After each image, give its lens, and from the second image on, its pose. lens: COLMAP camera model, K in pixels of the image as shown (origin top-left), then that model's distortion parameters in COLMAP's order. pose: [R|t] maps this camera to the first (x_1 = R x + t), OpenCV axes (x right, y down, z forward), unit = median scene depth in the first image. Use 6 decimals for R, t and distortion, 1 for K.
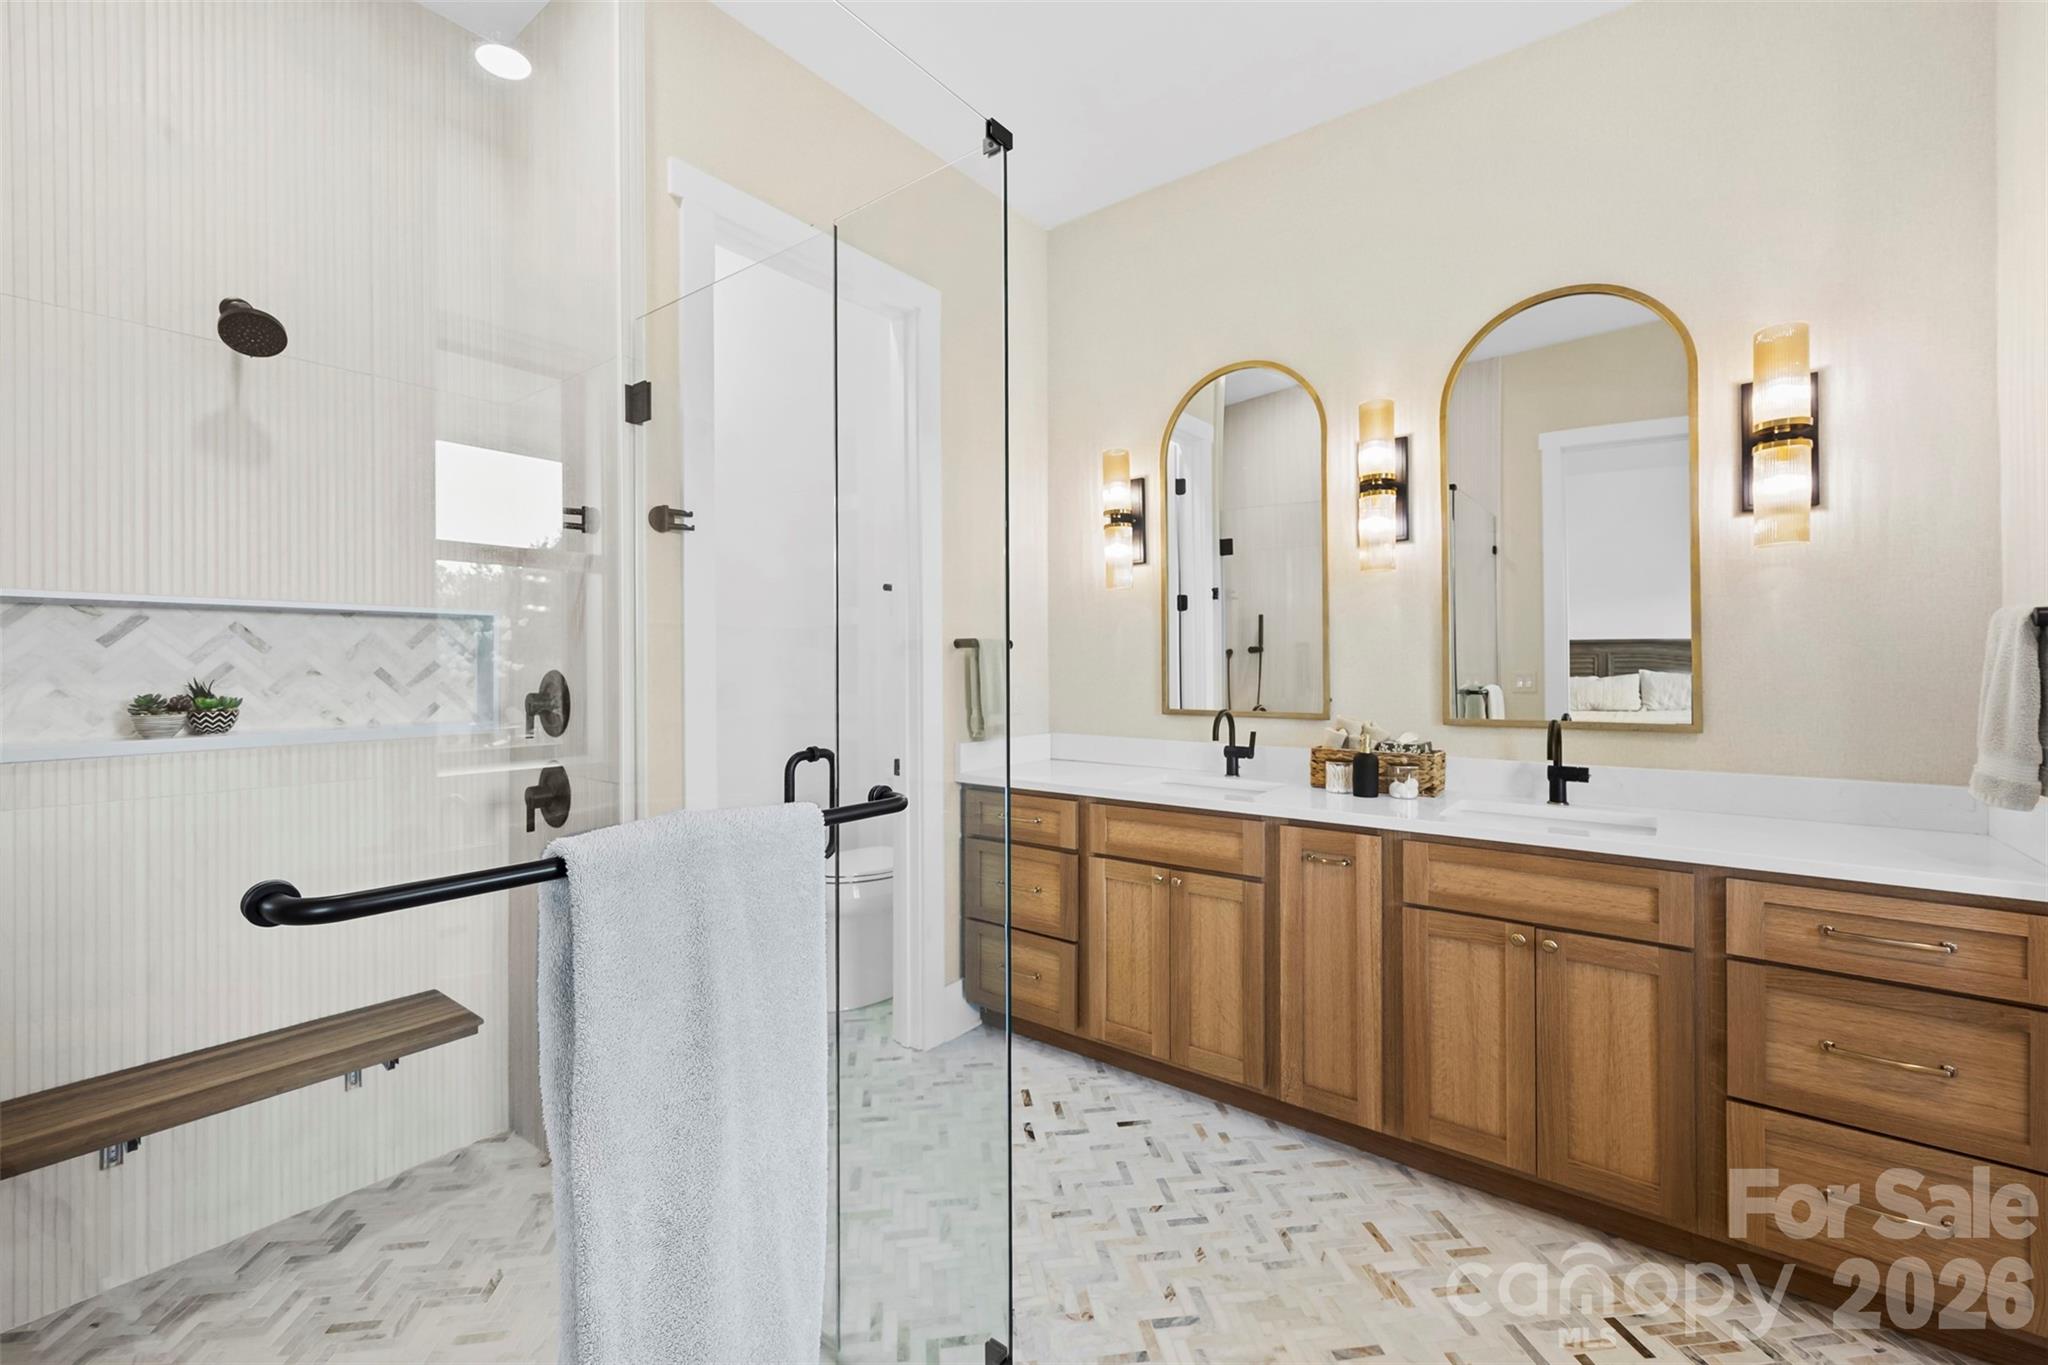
lens RADIAL K [[836.0, 0, 1011.9], [0, 836.0, 673.4], [0, 0, 1]] dist [0.001117, 0.000057]
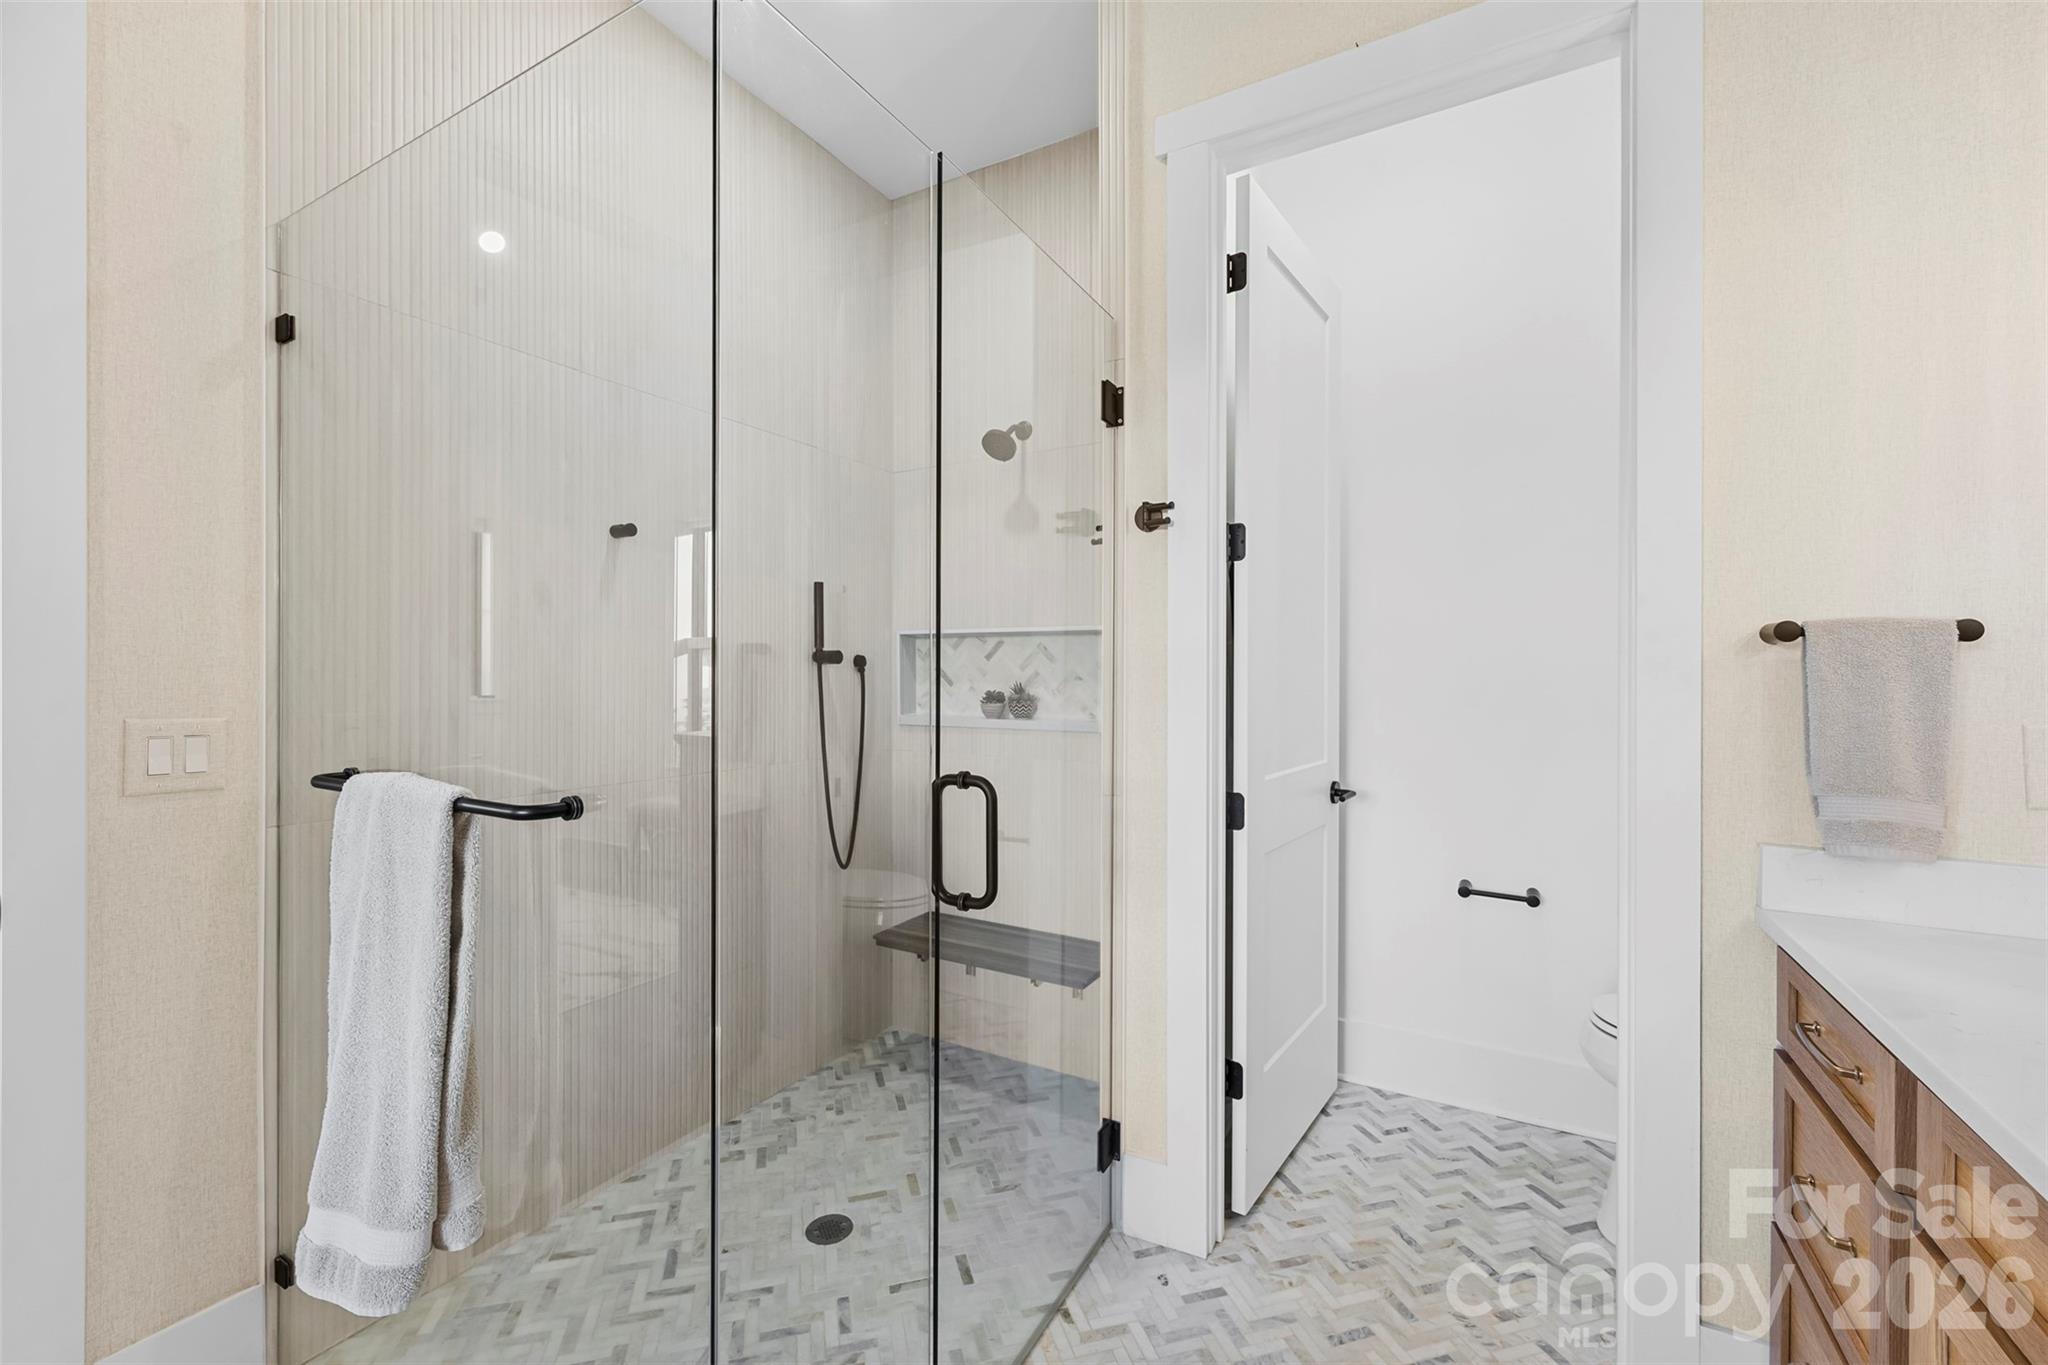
lens RADIAL K [[831.9, 0, 1008.9], [0, 831.9, 690.3], [0, 0, 1]] dist [-0.002259, -0.000257]
pose [[0.153240, 0.026813, -0.987825, 0.387681], [-0.014814, 0.999582, 0.024834, -0.011048], [0.988078, 0.010828, 0.153574, 0.581021]]
